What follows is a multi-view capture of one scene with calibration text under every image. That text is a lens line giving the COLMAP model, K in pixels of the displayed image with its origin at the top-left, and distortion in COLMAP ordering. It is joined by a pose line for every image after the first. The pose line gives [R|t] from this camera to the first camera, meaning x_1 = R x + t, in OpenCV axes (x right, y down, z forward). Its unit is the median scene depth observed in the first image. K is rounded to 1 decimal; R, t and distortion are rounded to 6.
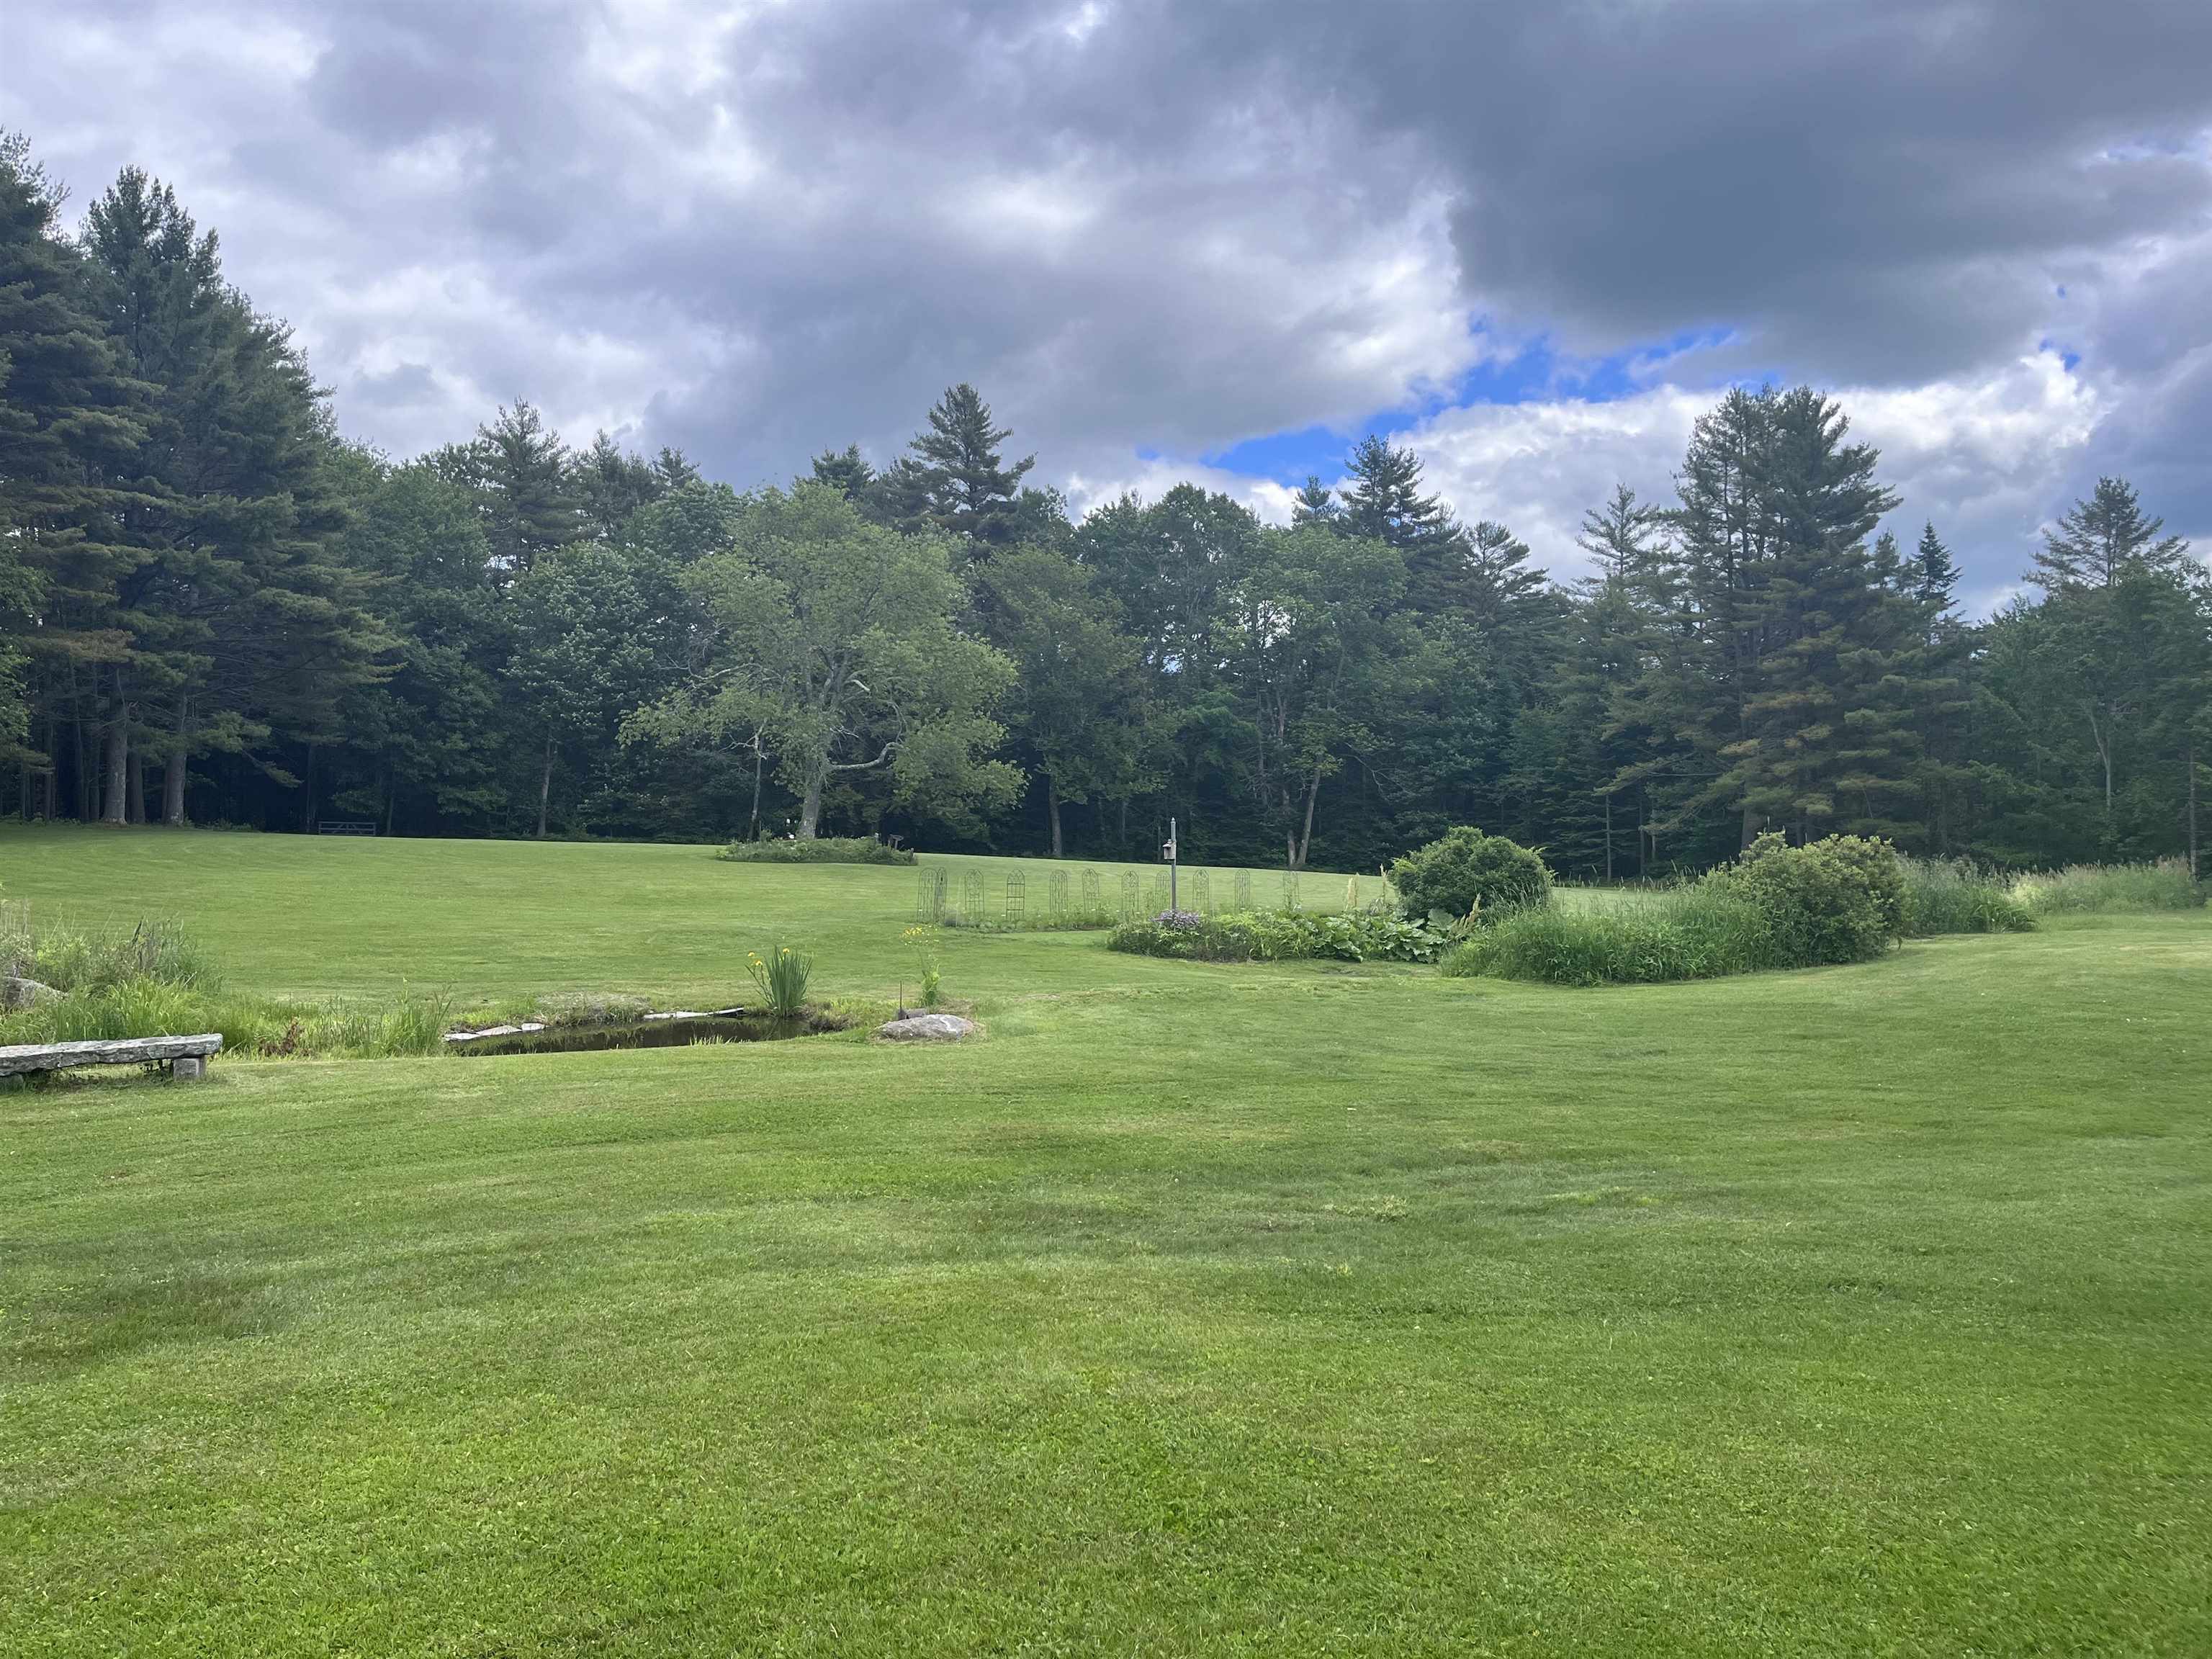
lens RADIAL K [[1677.3, 0, 1089.4], [0, 1677.3, 808.0], [0, 0, 1]] dist [0.053552, -0.052073]
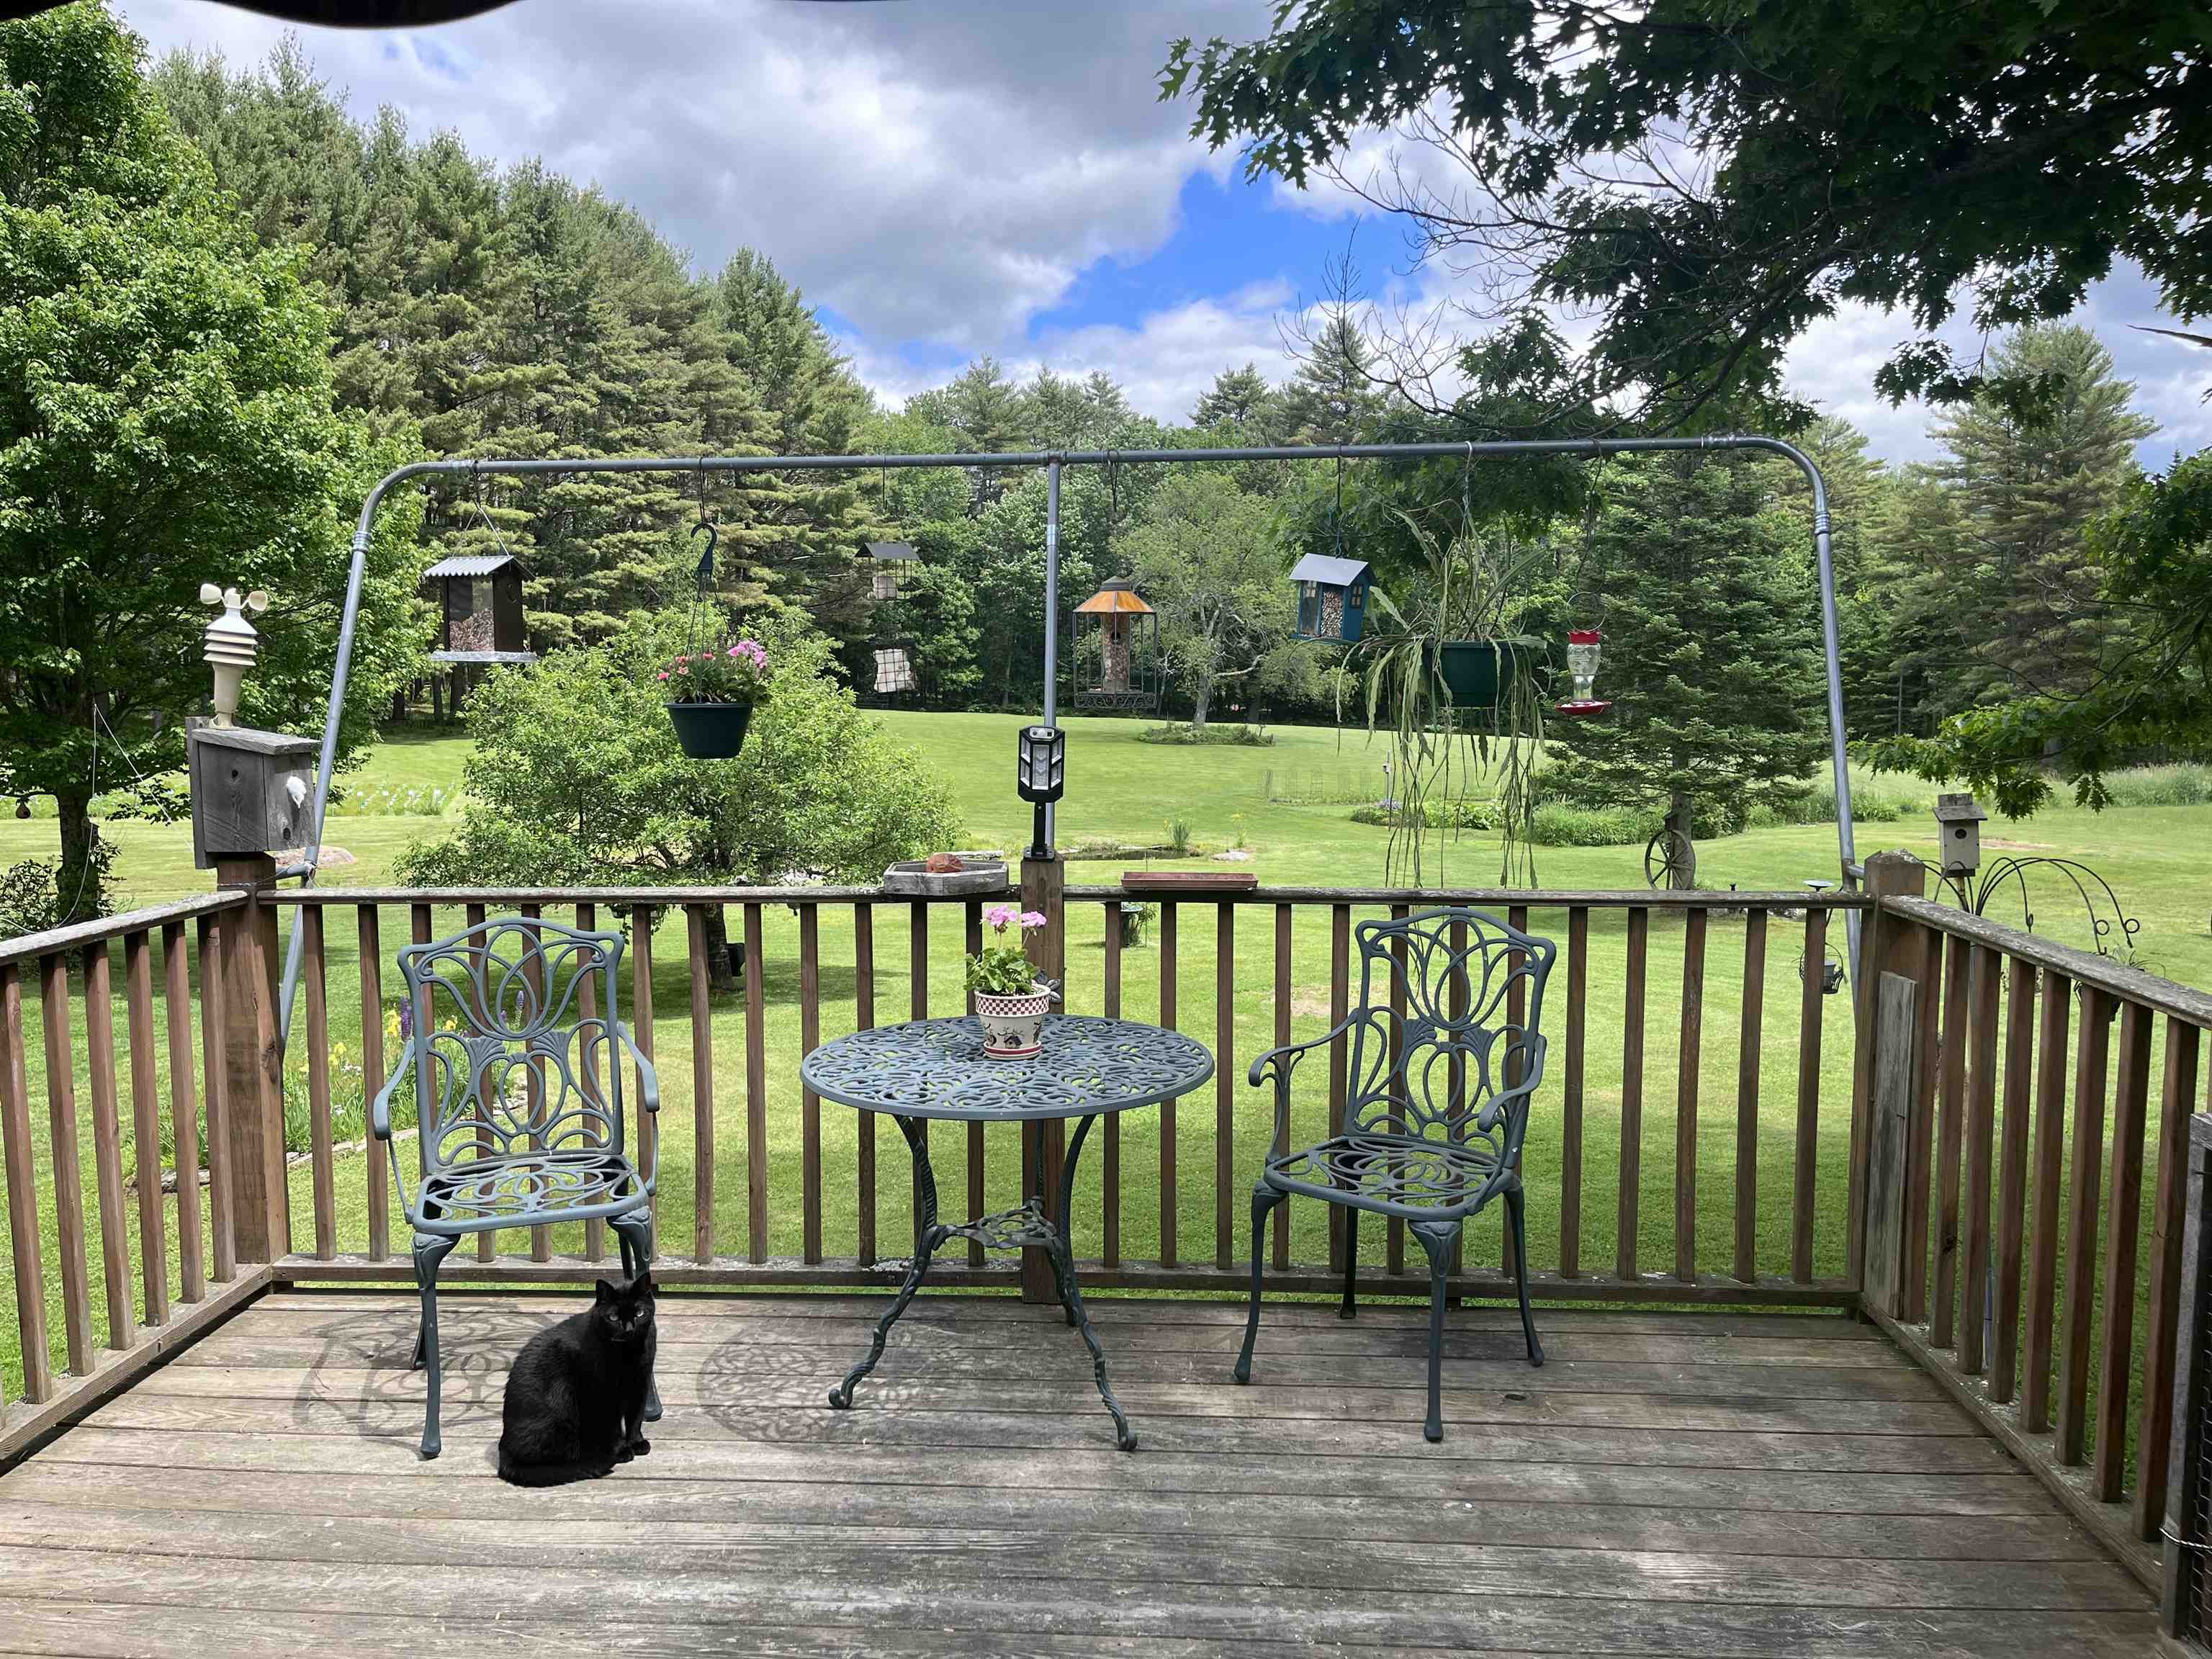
lens RADIAL K [[1677.3, 0, 1088.4], [0, 1677.3, 835.2], [0, 0, 1]] dist [0.053552, -0.052073]
pose [[0.970882, 0.028526, -0.237853, 0.063202], [-0.000894, 0.993309, 0.115482, -0.041493], [0.239556, -0.111907, 0.964412, -0.318521]]
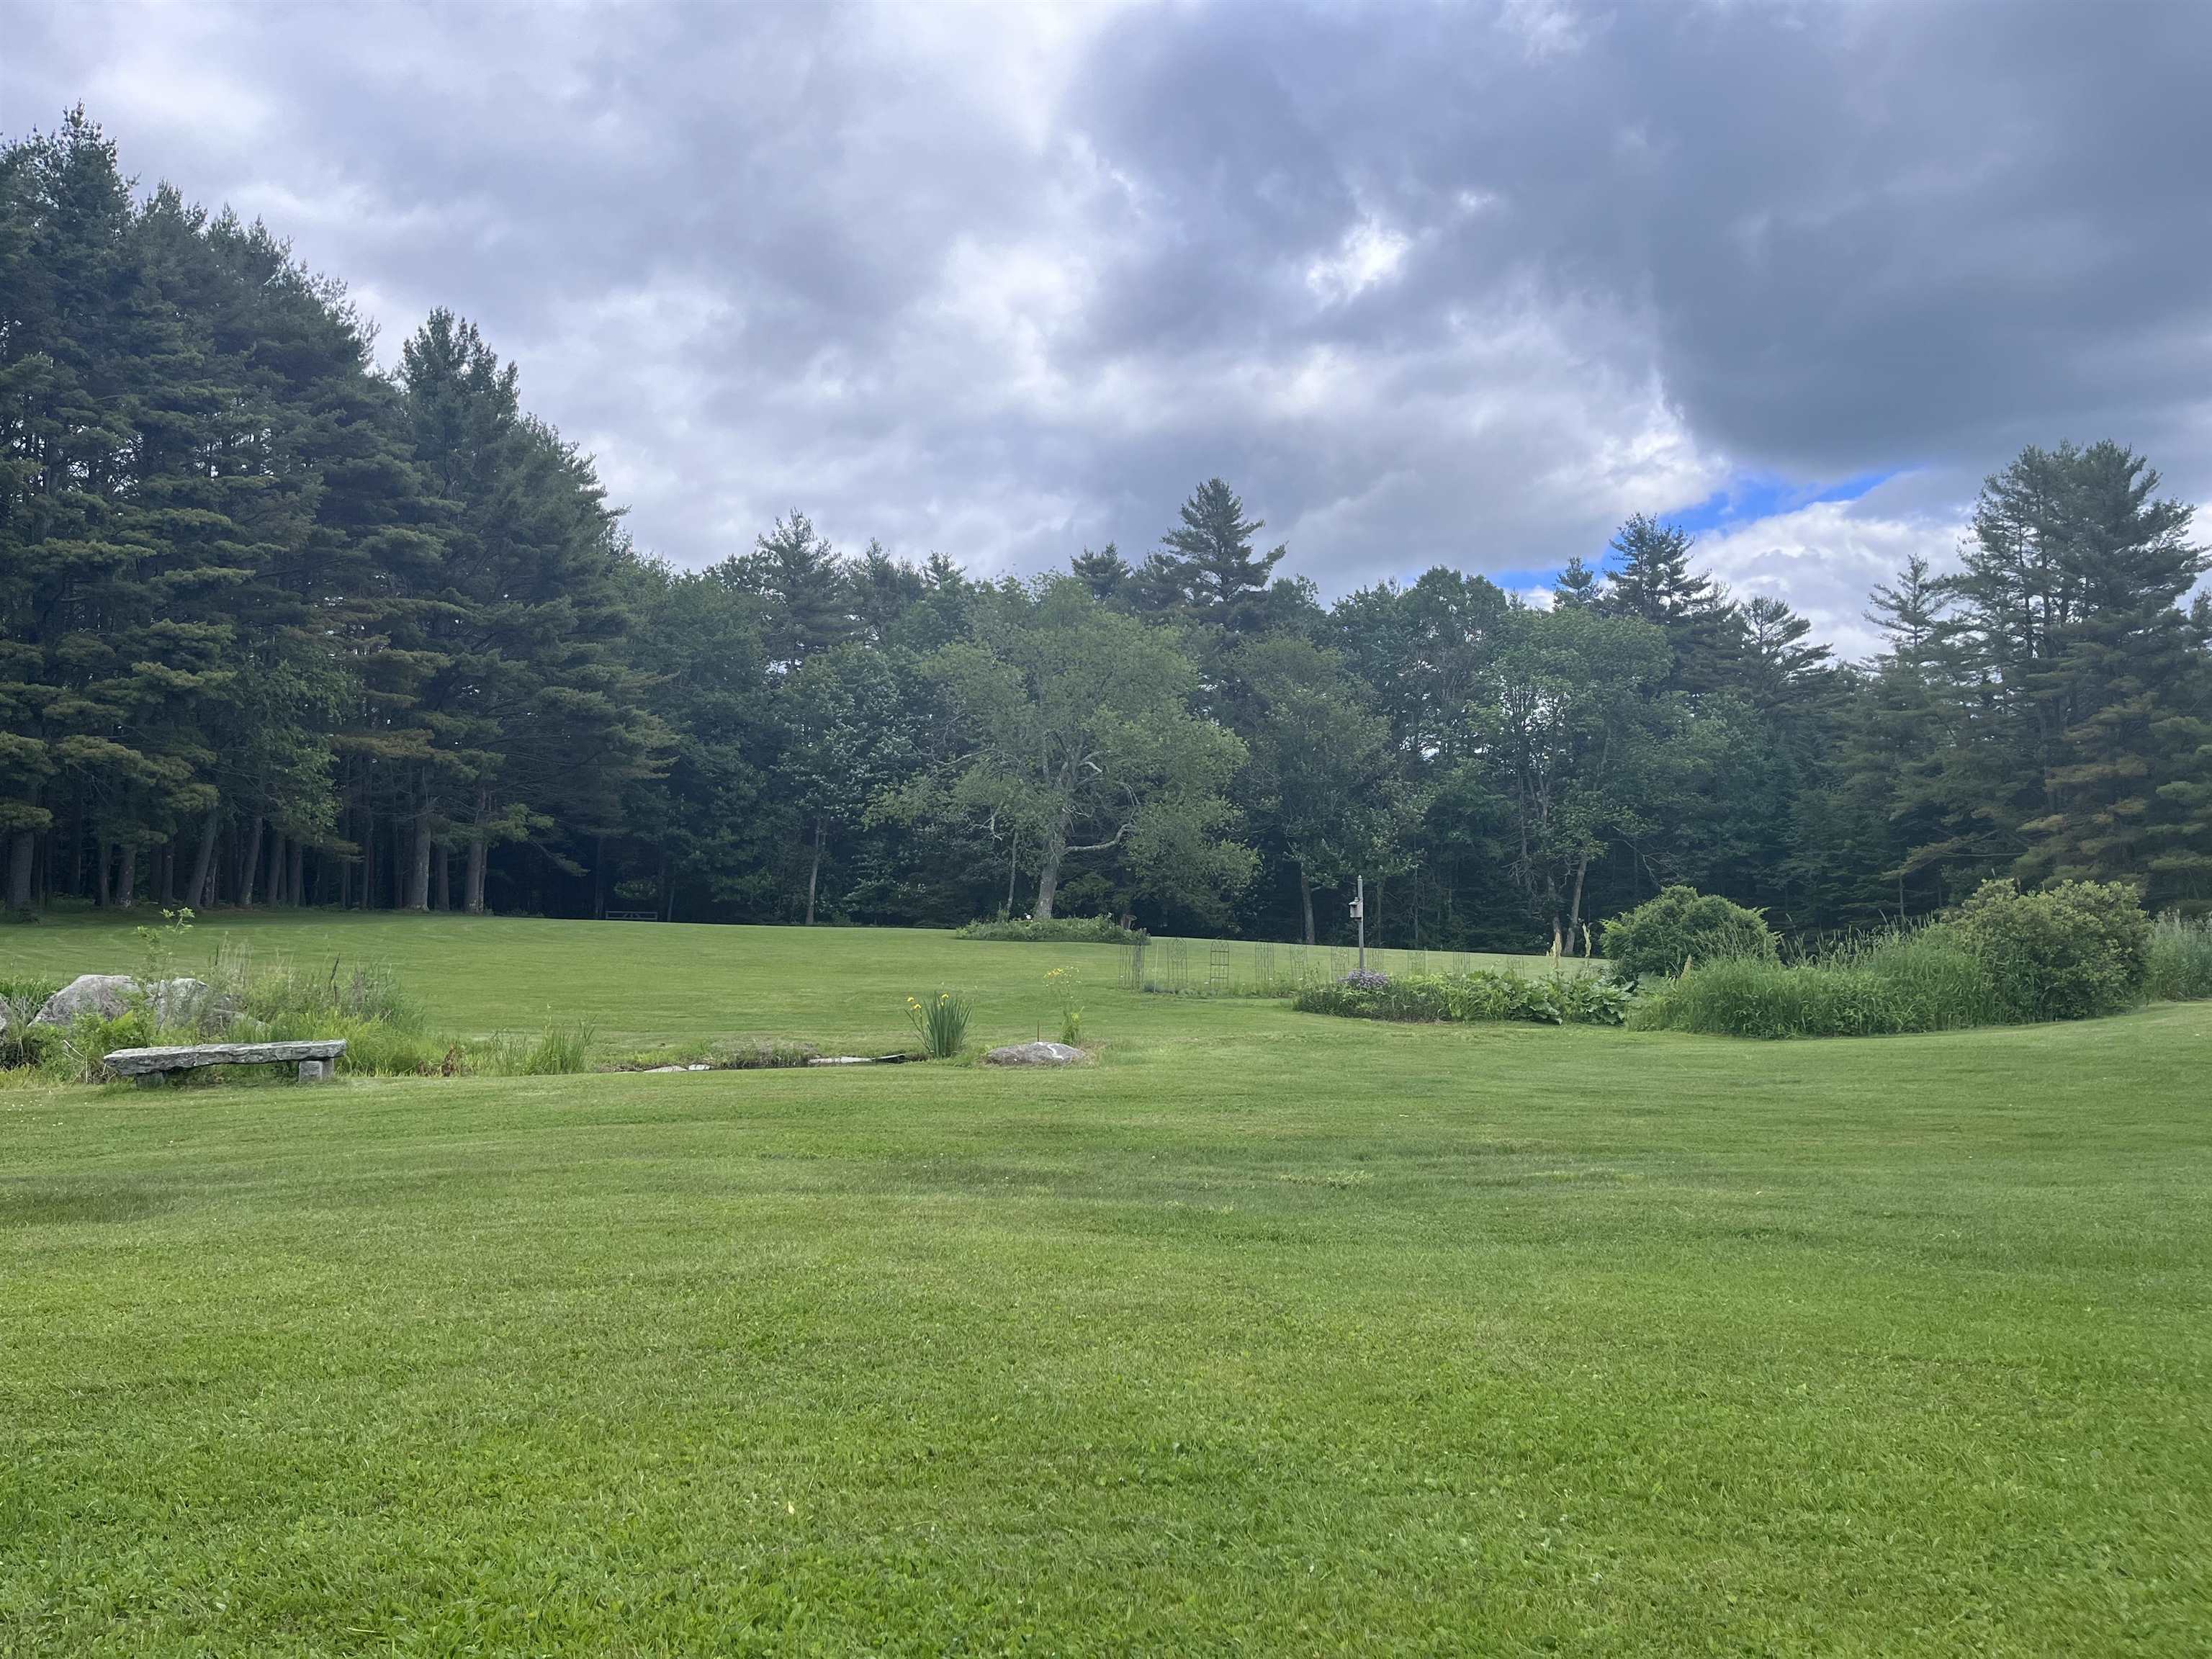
lens RADIAL K [[1677.3, 0, 1120.6], [0, 1677.3, 816.2], [0, 0, 1]] dist [0.053552, -0.052073]
pose [[0.989181, -0.012201, -0.146194, 0.020493], [0.004256, 0.998503, -0.054534, 0.008975], [0.146640, 0.053322, 0.987752, 0.003416]]
